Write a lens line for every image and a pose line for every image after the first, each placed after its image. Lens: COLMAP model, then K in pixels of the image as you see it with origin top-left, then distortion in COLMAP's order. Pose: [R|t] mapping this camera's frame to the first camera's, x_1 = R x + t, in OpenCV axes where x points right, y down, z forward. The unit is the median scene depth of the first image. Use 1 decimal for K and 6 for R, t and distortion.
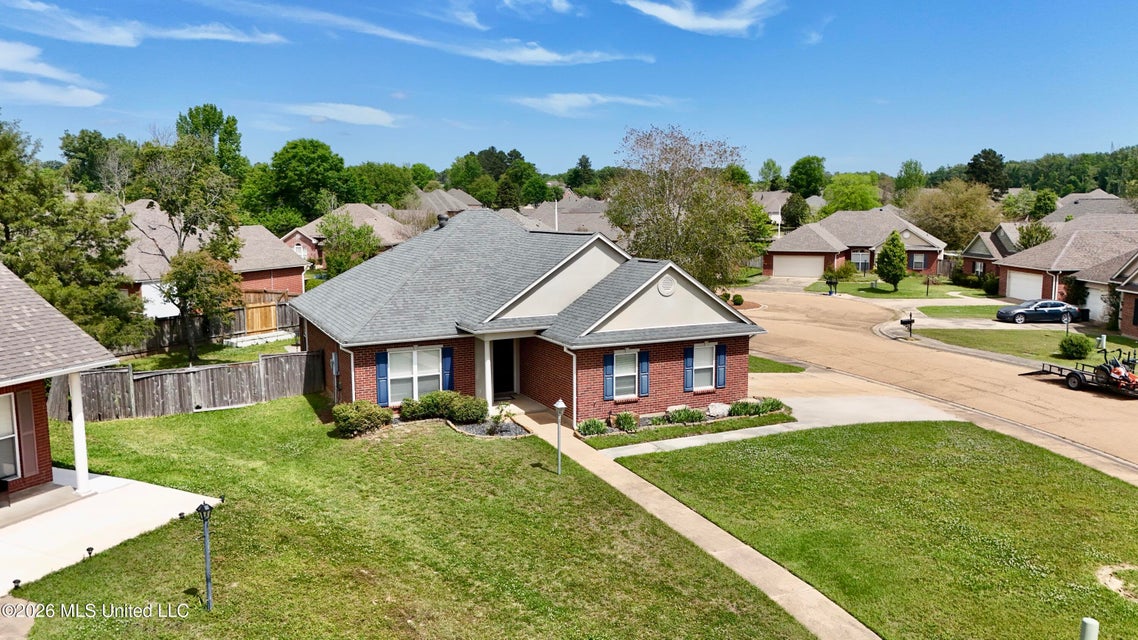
lens RADIAL K [[840.2, 0, 568.0], [0, 840.2, 350.3], [0, 0, 1]] dist [0.059364, -0.061060]
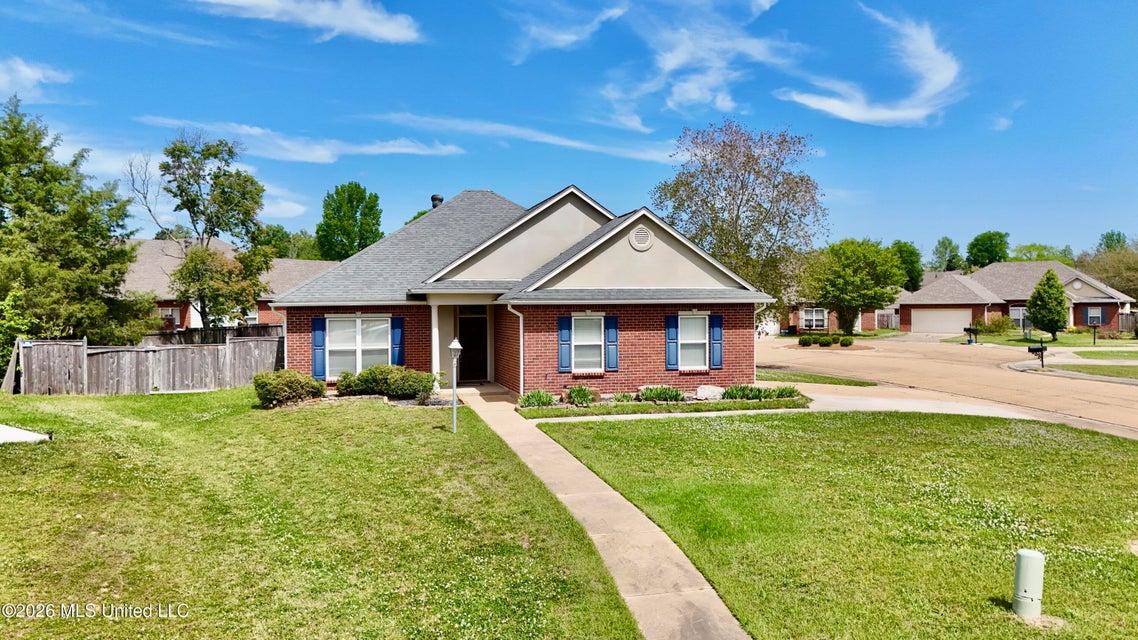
lens RADIAL K [[854.8, 0, 553.4], [0, 854.8, 344.8], [0, 0, 1]] dist [0.075179, -0.065810]
pose [[0.978437, 0.005062, -0.206486, 0.199485], [-0.030207, 0.992458, -0.118806, 0.125500], [0.204327, 0.122481, 0.971210, 0.166972]]
